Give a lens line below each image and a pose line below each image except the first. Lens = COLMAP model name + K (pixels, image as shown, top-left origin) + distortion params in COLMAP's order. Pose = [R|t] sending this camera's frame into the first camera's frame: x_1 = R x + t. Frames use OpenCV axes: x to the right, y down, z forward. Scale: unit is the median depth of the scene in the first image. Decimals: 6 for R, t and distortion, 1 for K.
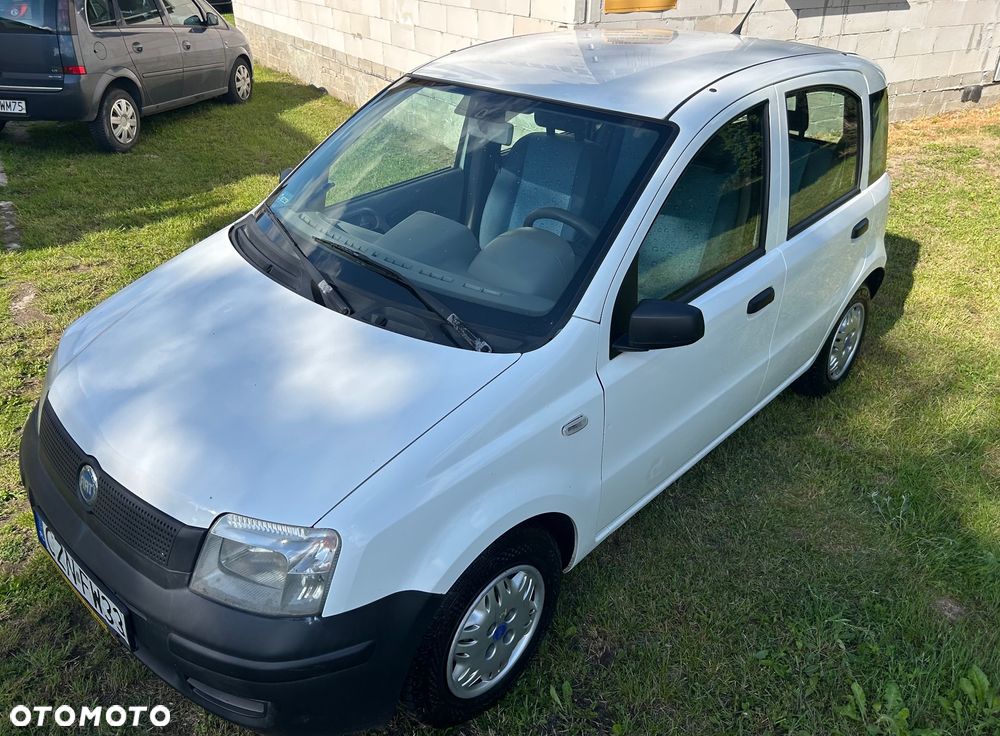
lens RADIAL K [[770.3, 0, 485.4], [0, 770.3, 322.0], [0, 0, 1]] dist [0.026870, -0.026137]
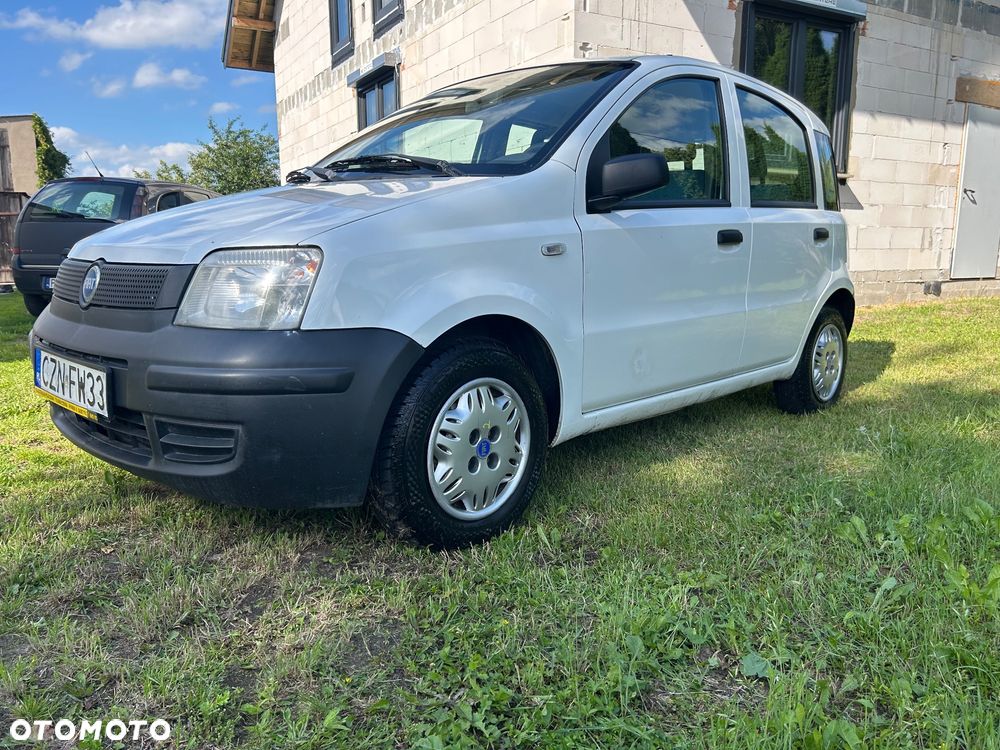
lens RADIAL K [[727.1, 0, 502.5], [0, 727.1, 368.4], [0, 0, 1]] dist [0.031835, -0.029232]
pose [[0.999971, -0.004731, -0.005917, 0.028442], [0.002774, 0.955426, -0.295219, 0.336638], [0.007050, 0.295194, 0.955411, 0.046266]]
